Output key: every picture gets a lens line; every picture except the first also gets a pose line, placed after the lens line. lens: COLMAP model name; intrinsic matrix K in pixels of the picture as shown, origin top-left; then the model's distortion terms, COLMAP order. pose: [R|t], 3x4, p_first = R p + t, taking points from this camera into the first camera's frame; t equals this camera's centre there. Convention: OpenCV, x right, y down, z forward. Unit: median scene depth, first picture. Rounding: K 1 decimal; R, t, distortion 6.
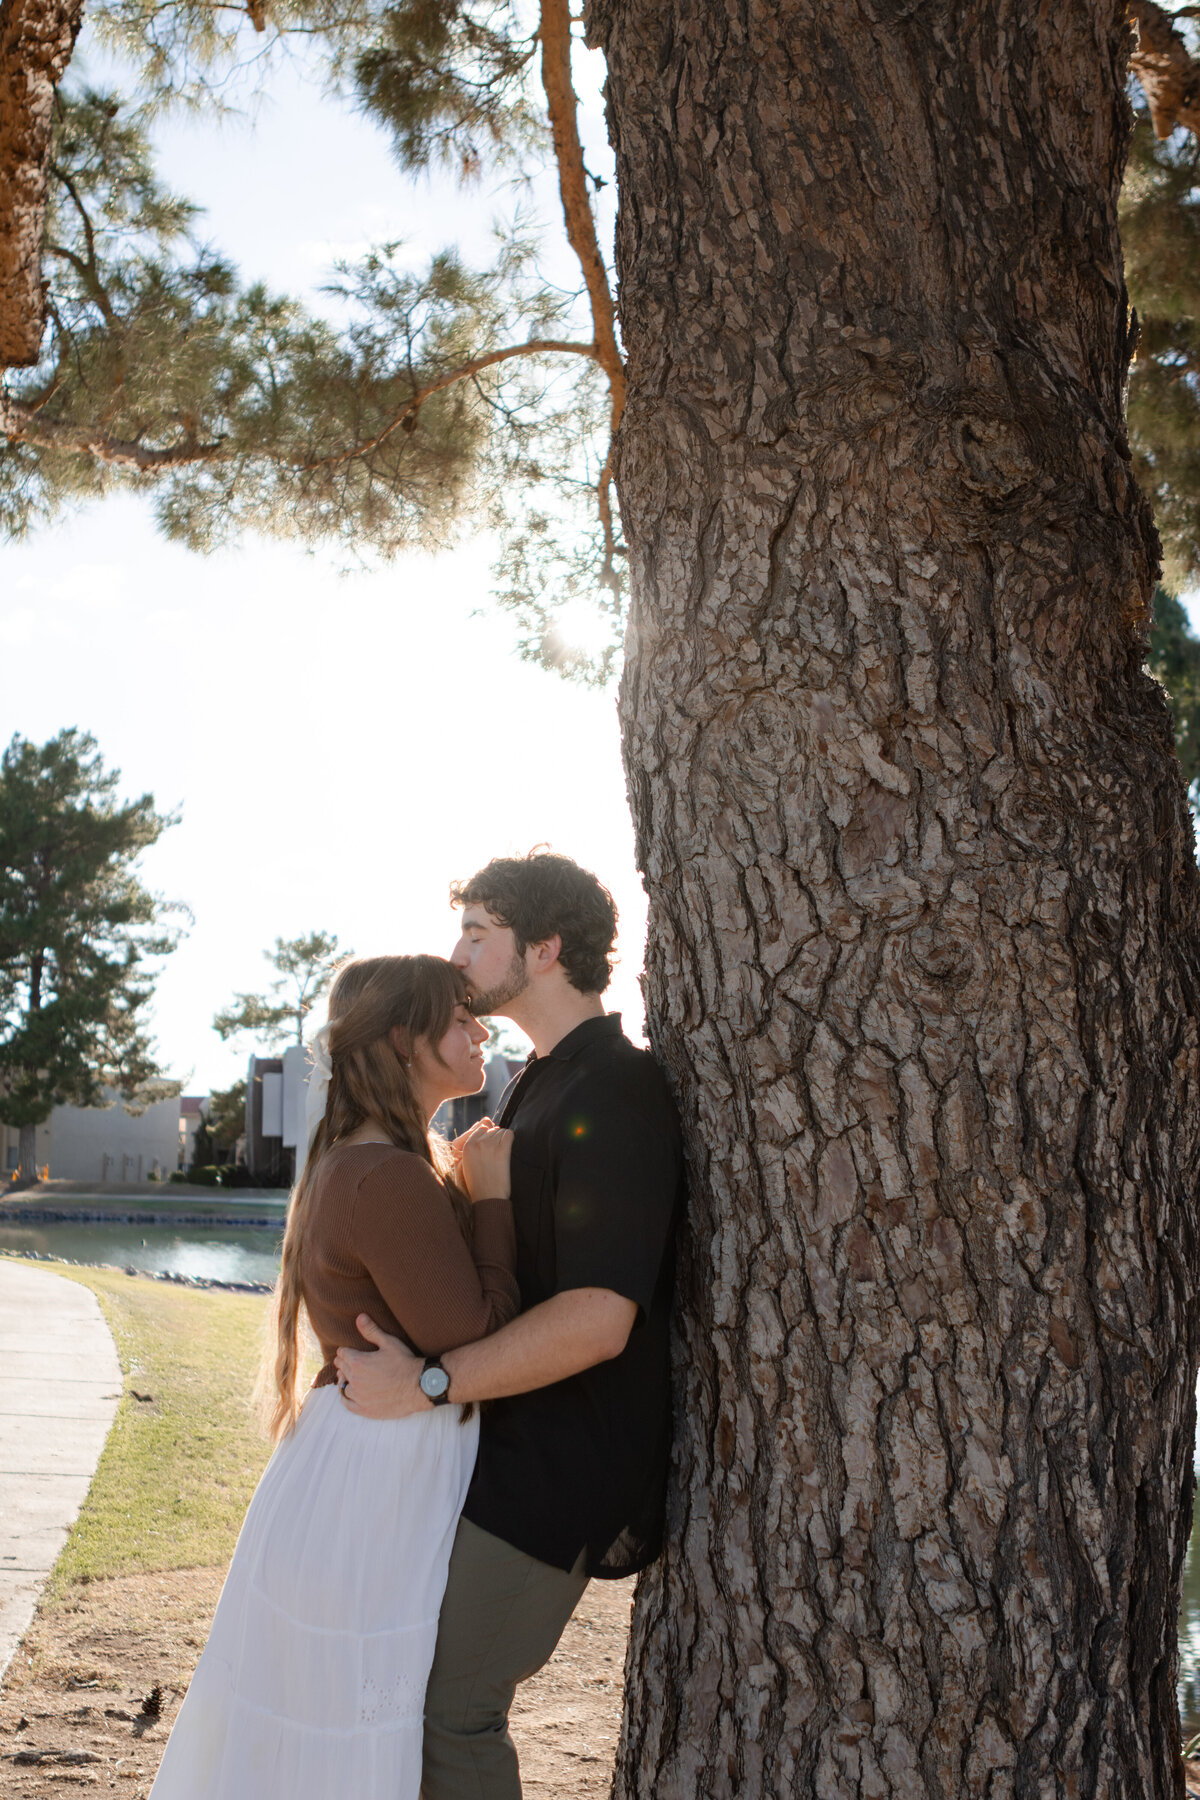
lens RADIAL K [[2003.2, 0, 559.0], [0, 2003.2, 901.2], [0, 0, 1]] dist [-0.045288, 0.067024]
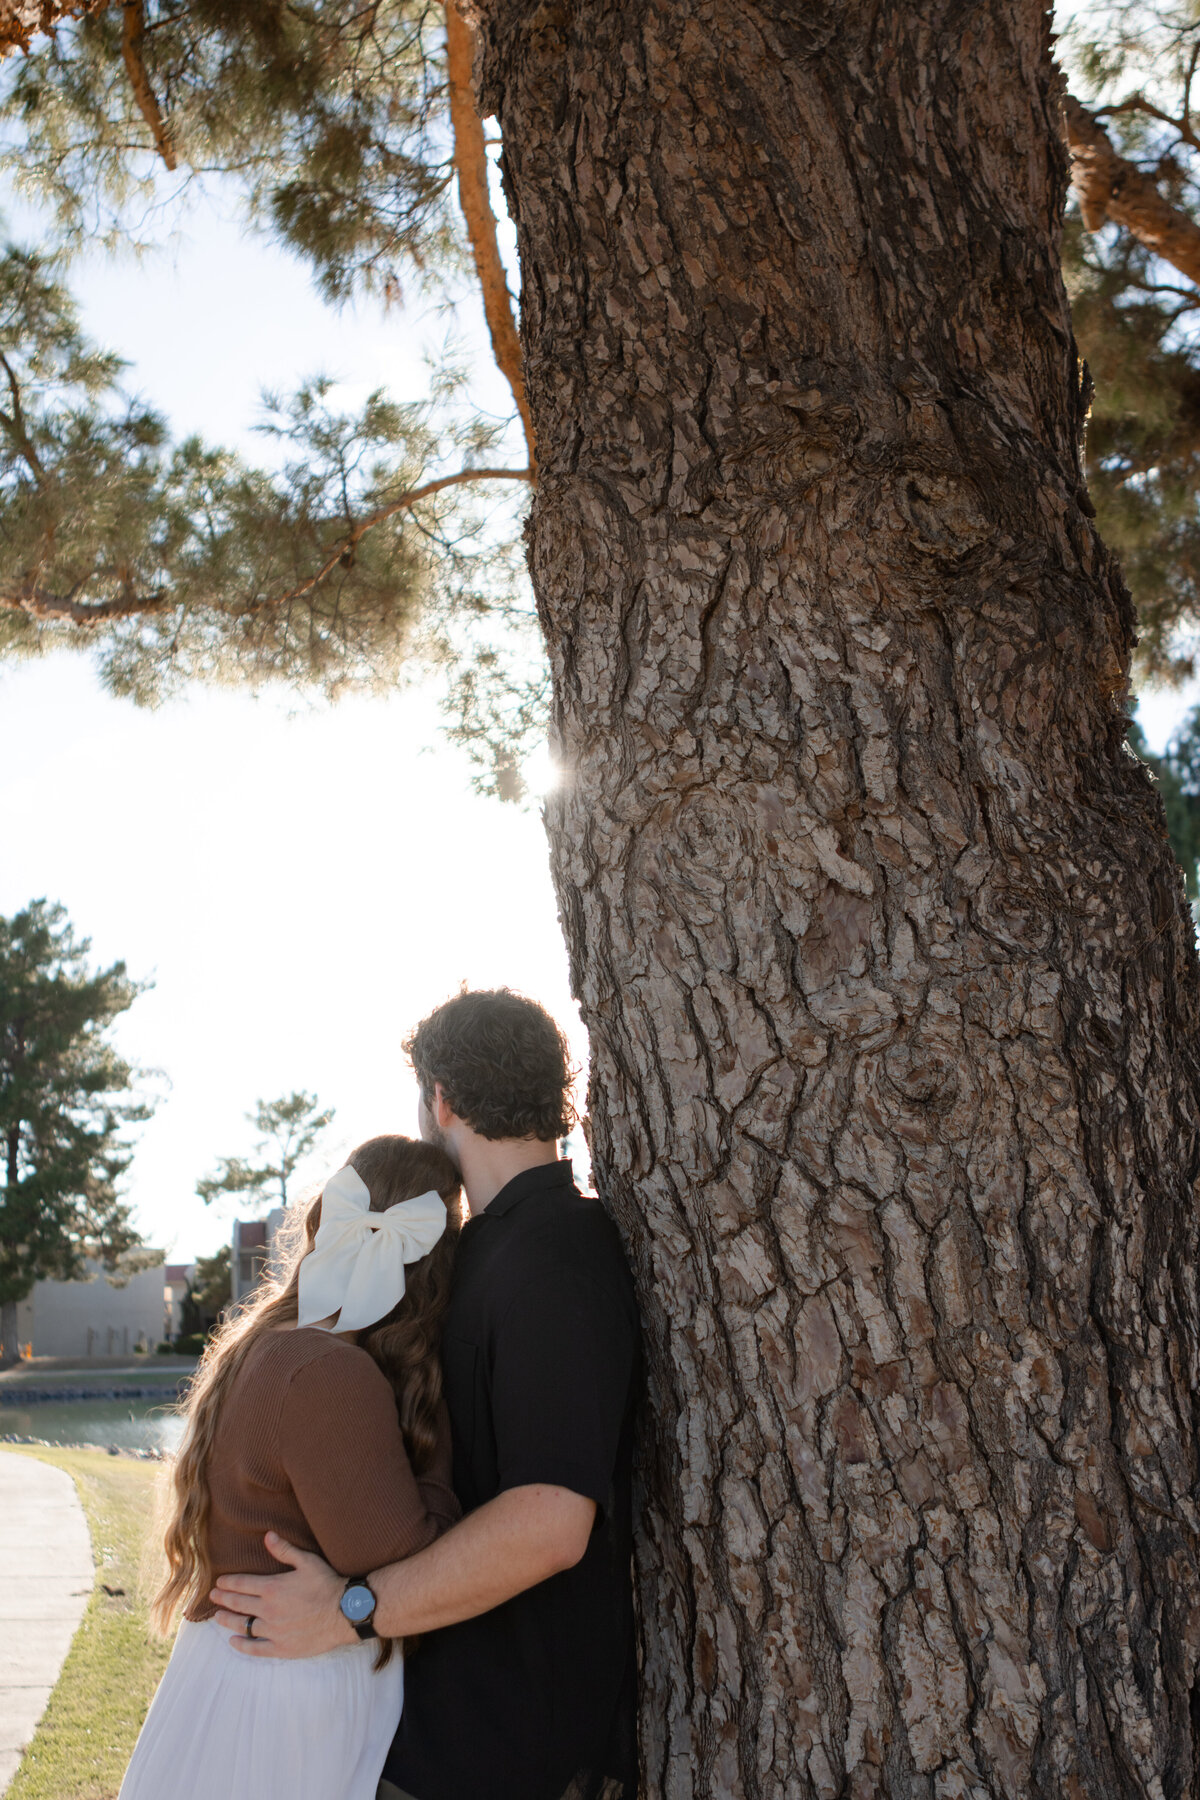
lens RADIAL K [[1930.3, 0, 587.0], [0, 1930.3, 901.1], [0, 0, 1]] dist [-0.041944, 0.050159]
pose [[0.998513, -0.050294, 0.021050, 0.031200], [0.051753, 0.995786, -0.075714, 0.006918], [-0.017153, 0.076691, 0.996907, 0.156498]]
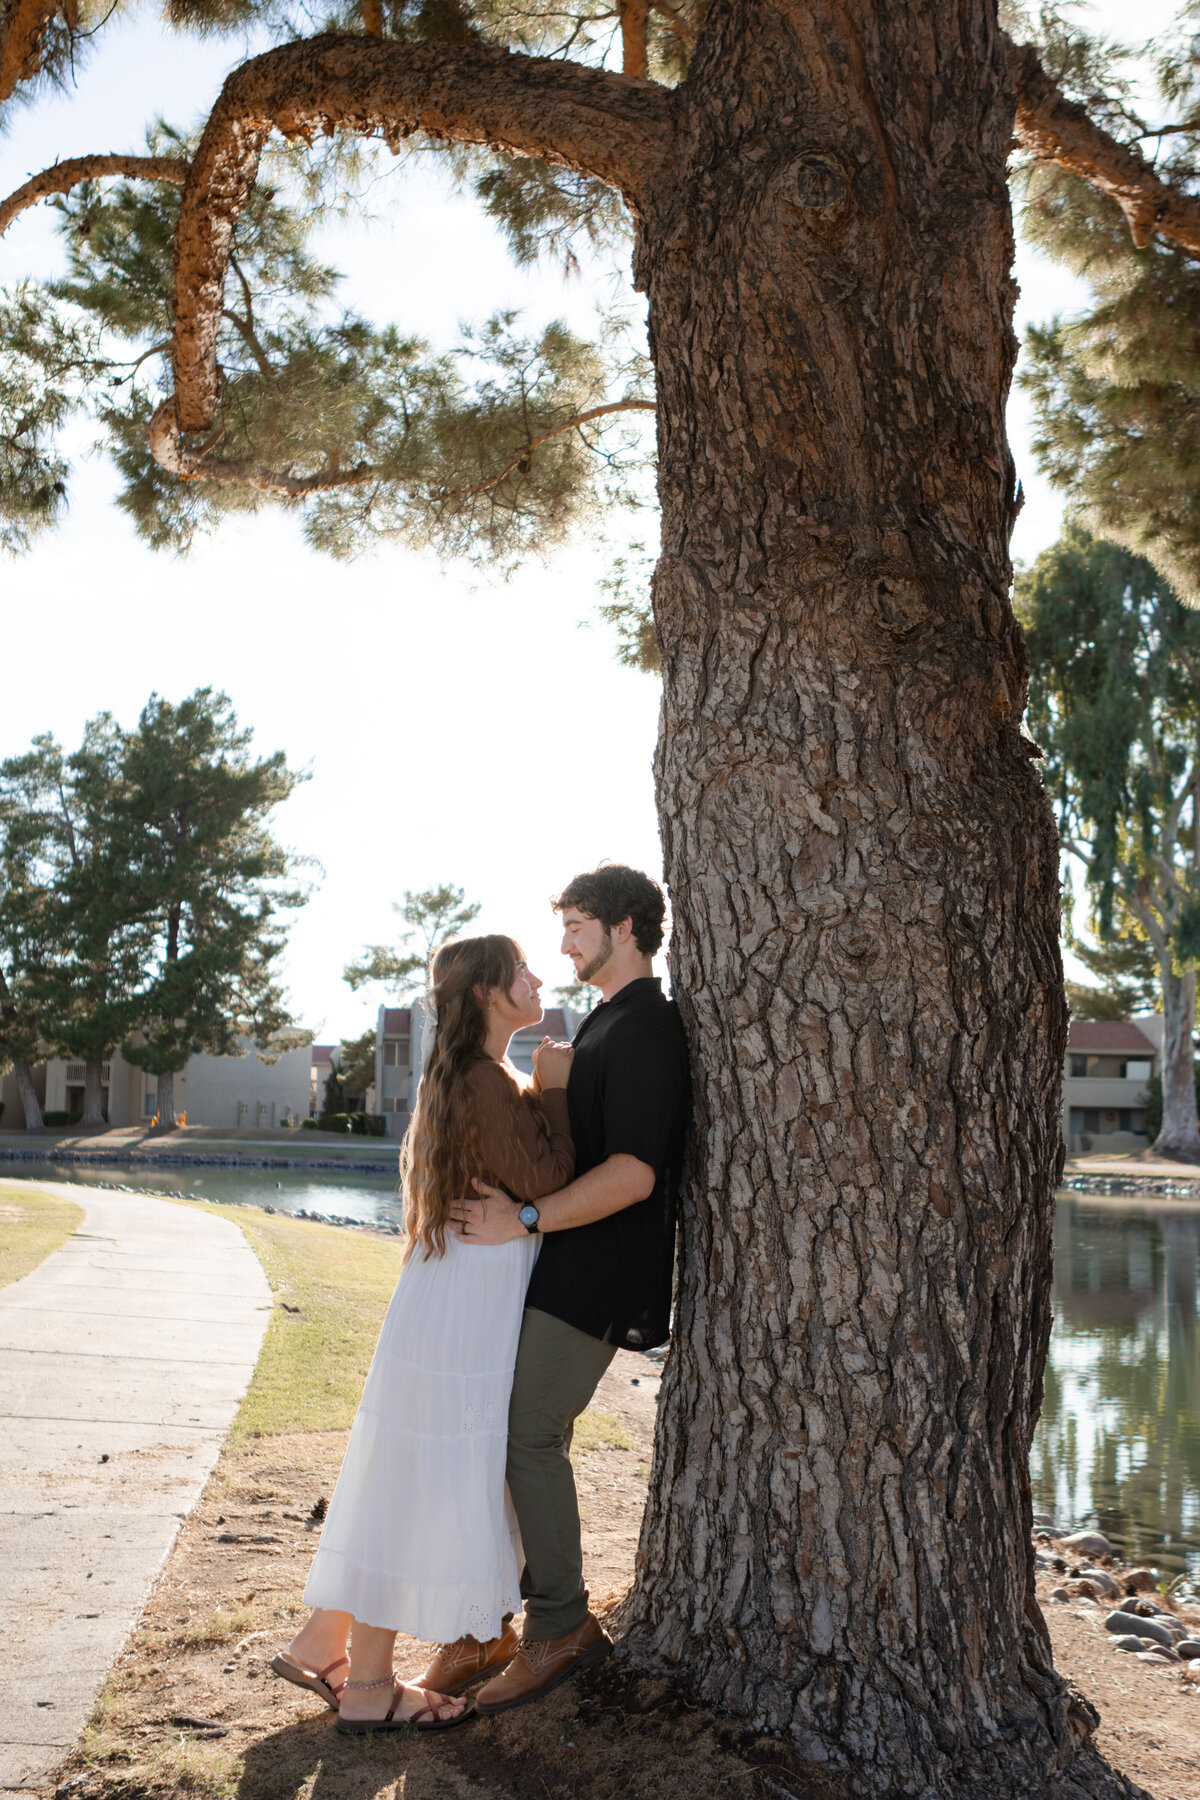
lens RADIAL K [[2308.5, 0, 604.1], [0, 2308.5, 819.2], [0, 0, 1]] dist [-0.069418, 0.081013]
pose [[0.998708, -0.002737, -0.050741, 0.085817], [0.002575, 0.999991, -0.003258, -0.059069], [0.050749, 0.003123, 0.998707, -0.722498]]
